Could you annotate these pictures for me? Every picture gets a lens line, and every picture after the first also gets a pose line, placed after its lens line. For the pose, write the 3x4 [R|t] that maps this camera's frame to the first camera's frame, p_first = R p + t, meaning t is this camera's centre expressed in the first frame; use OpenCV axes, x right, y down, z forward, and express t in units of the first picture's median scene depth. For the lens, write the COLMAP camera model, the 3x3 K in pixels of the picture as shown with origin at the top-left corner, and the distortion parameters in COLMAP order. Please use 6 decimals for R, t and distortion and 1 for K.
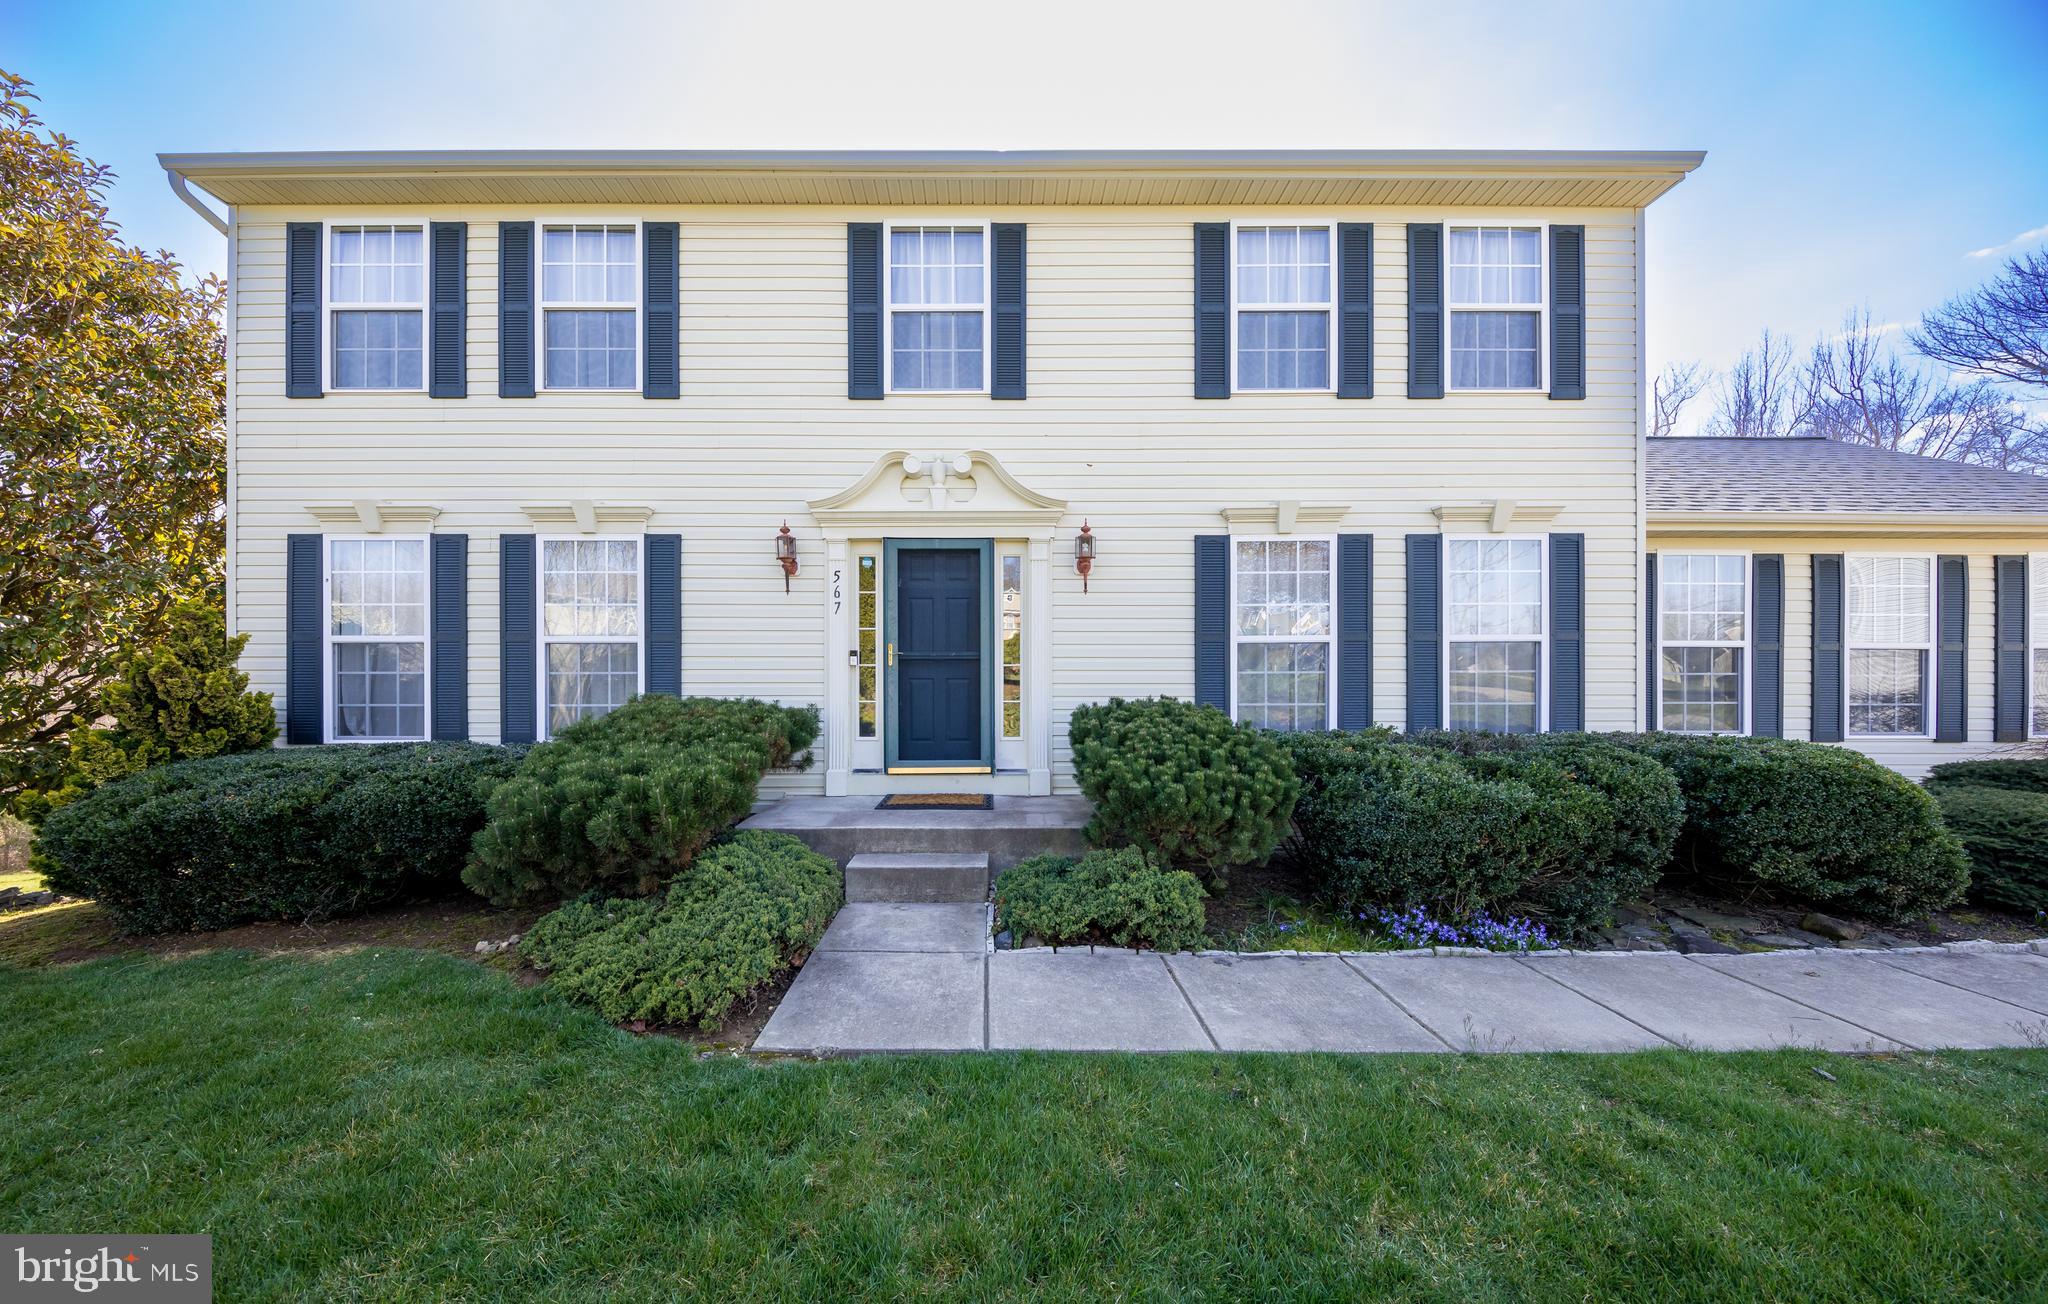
lens RADIAL K [[672.2, 0, 995.1], [0, 672.2, 691.3], [0, 0, 1]] dist [0.000465, -0.000015]
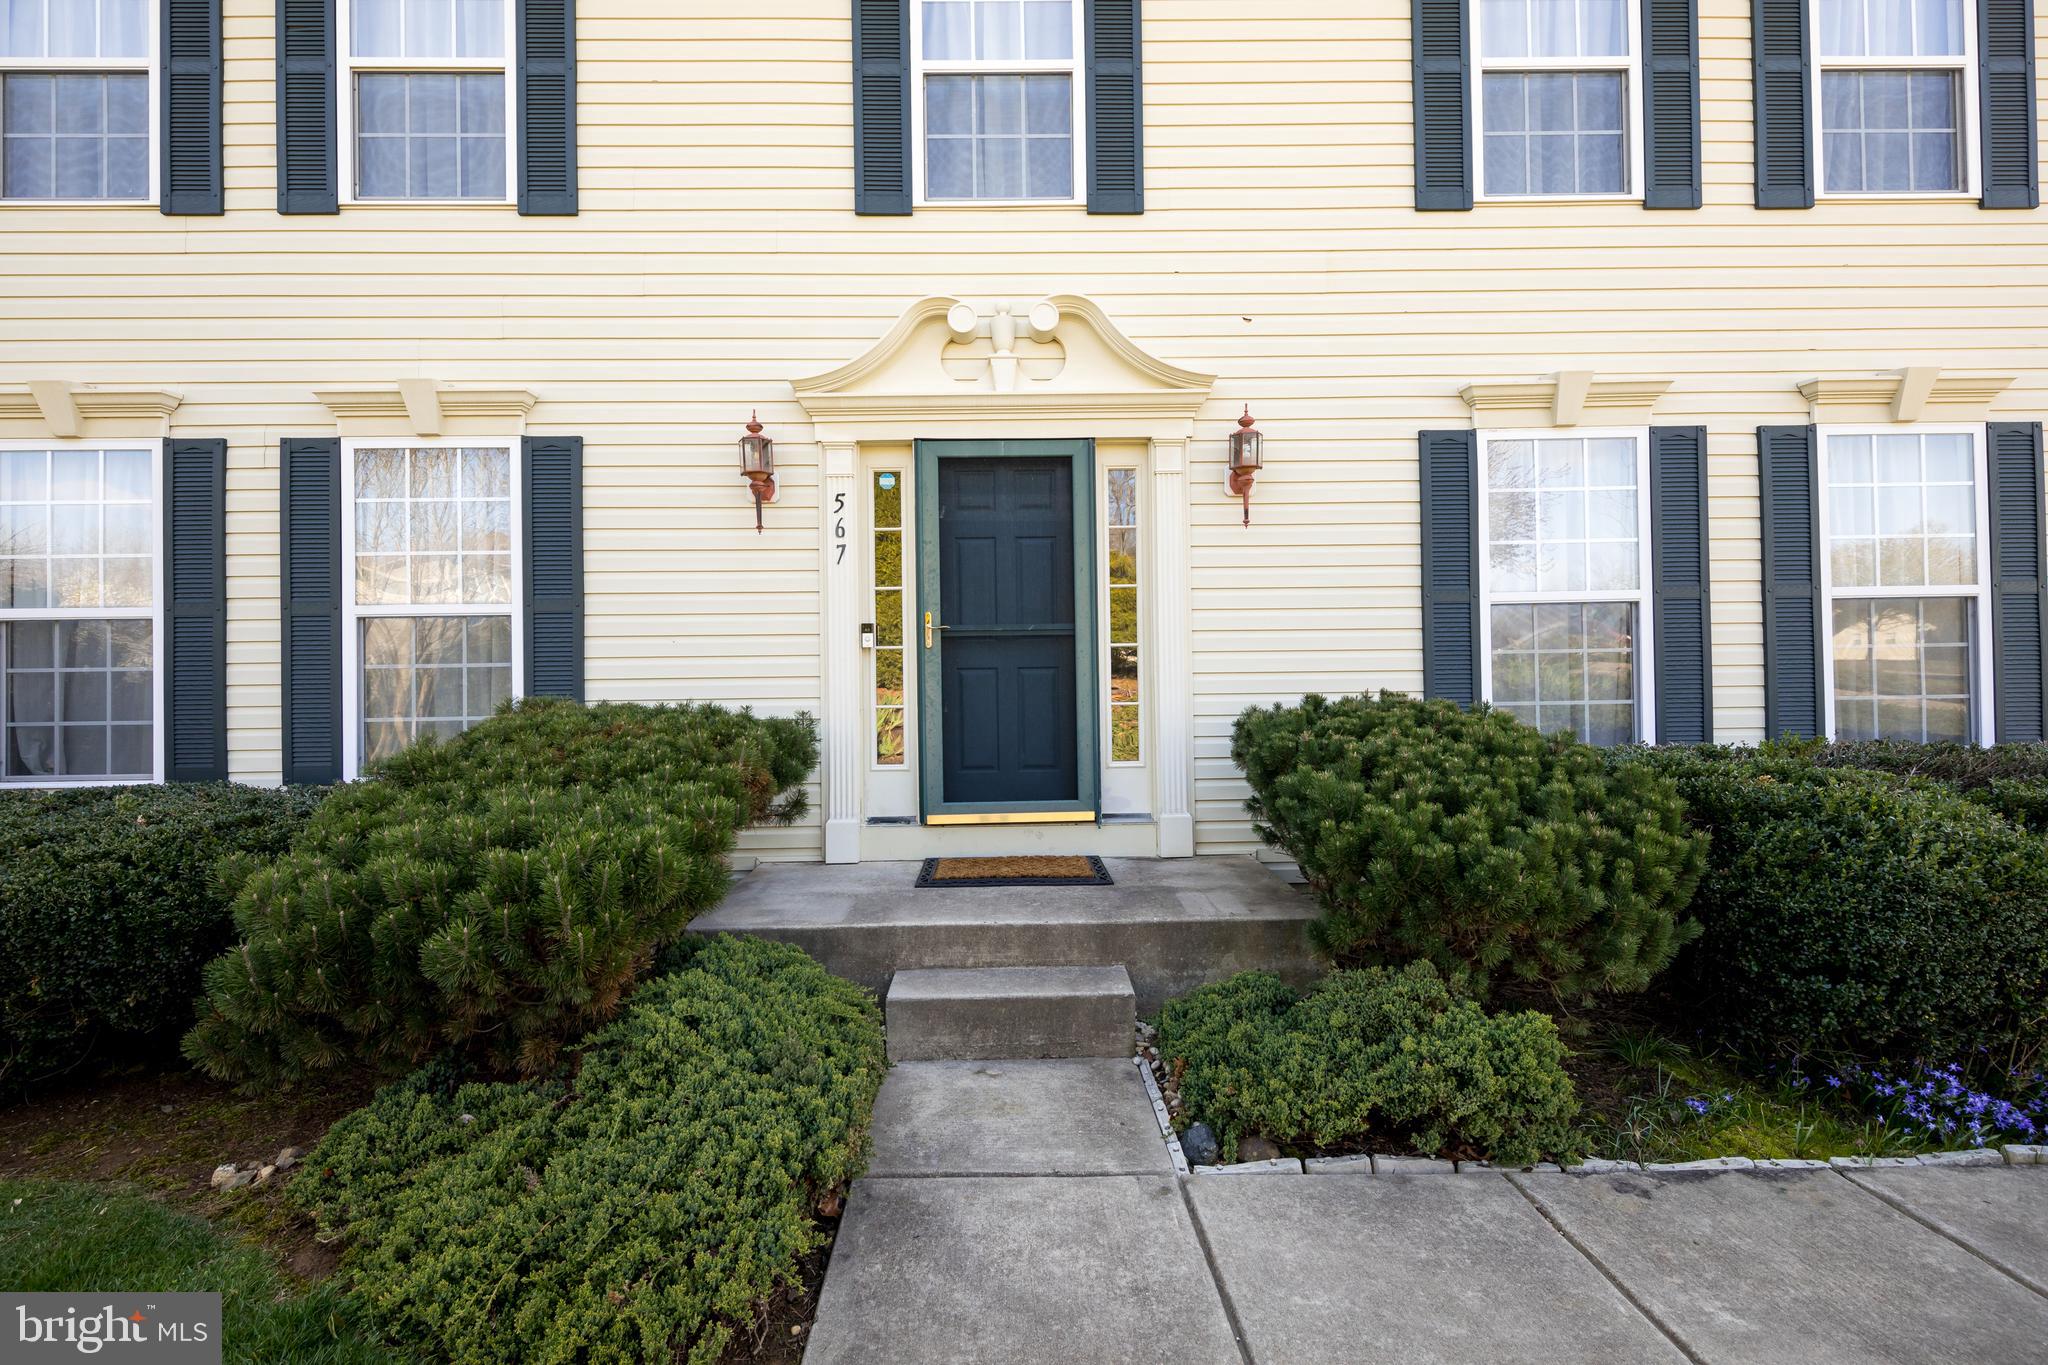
lens RADIAL K [[940.2, 0, 1024.4], [0, 940.2, 678.0], [0, 0, 1]] dist [0.003779, -0.000174]
pose [[0.999809, -0.012491, 0.015010, -0.082915], [0.012691, 0.999831, -0.013299, 0.001990], [-0.014841, 0.013487, 0.999799, 0.145944]]
